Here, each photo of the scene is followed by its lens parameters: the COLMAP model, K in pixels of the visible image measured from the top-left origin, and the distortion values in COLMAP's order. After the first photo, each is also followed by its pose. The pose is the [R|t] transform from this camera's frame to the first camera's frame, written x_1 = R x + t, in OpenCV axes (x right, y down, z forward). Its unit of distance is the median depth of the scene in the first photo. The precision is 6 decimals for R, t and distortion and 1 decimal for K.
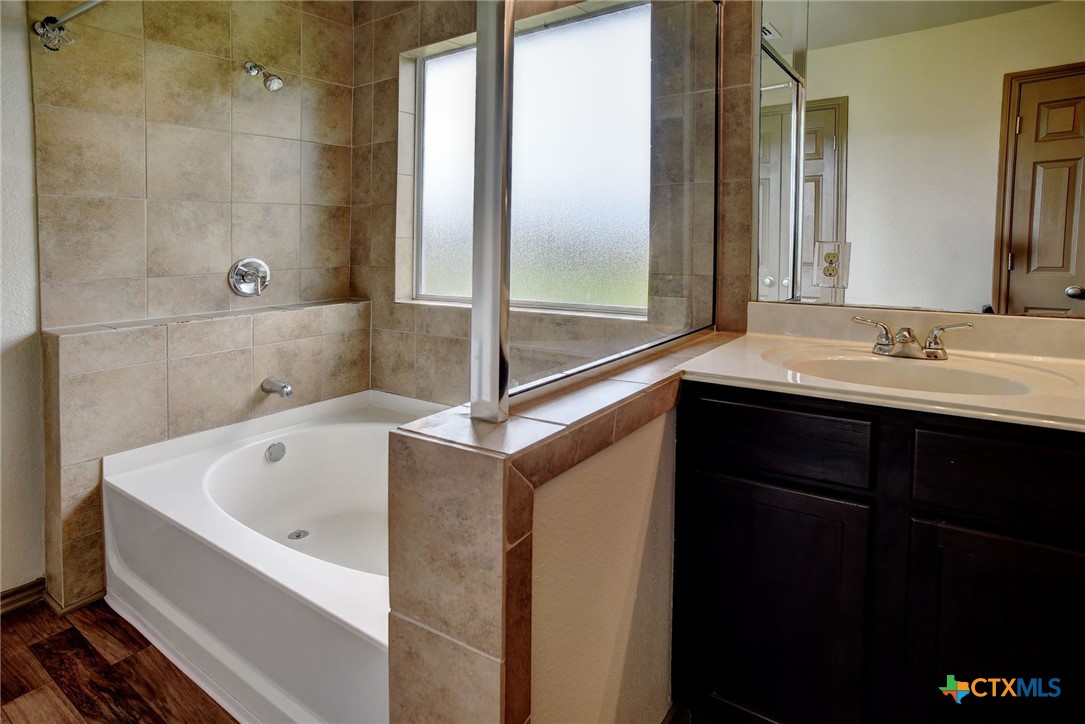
lens RADIAL K [[552.2, 0, 544.1], [0, 552.2, 333.7], [0, 0, 1]] dist [-0.041308, 0.020082]
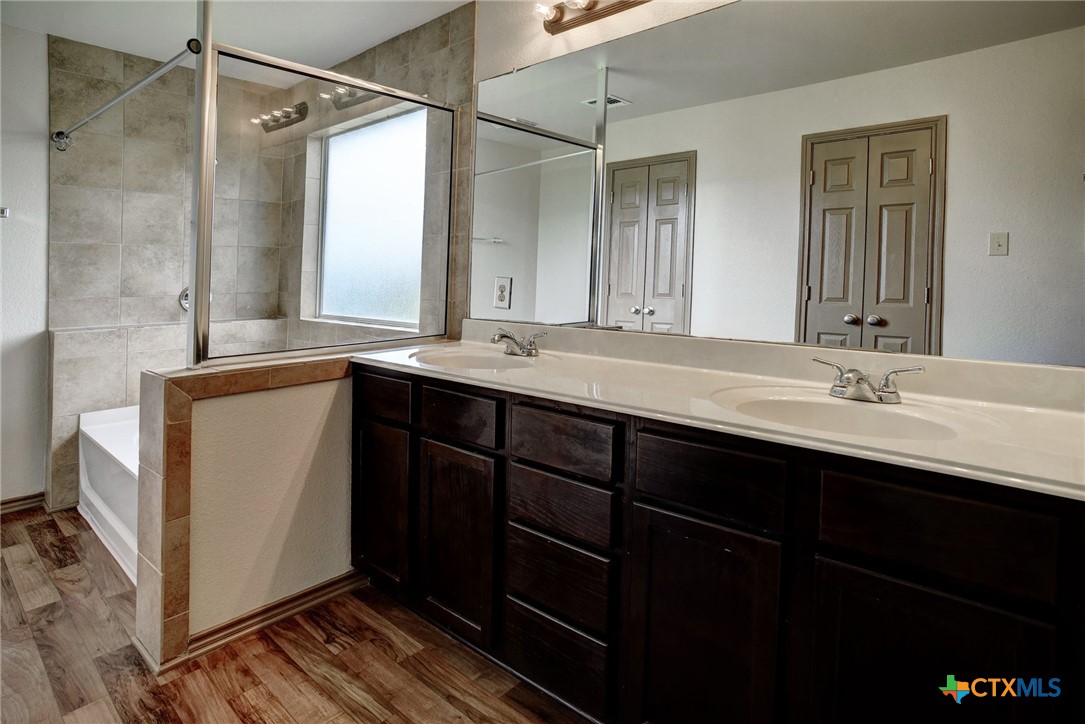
lens RADIAL K [[577.2, 0, 538.5], [0, 577.2, 357.1], [0, 0, 1]] dist [-0.043450, 0.027461]
pose [[0.989471, 0.029779, -0.141636, 0.670741], [-0.032405, 0.999342, -0.016273, 0.051603], [0.141058, 0.020692, 0.989785, -0.395579]]
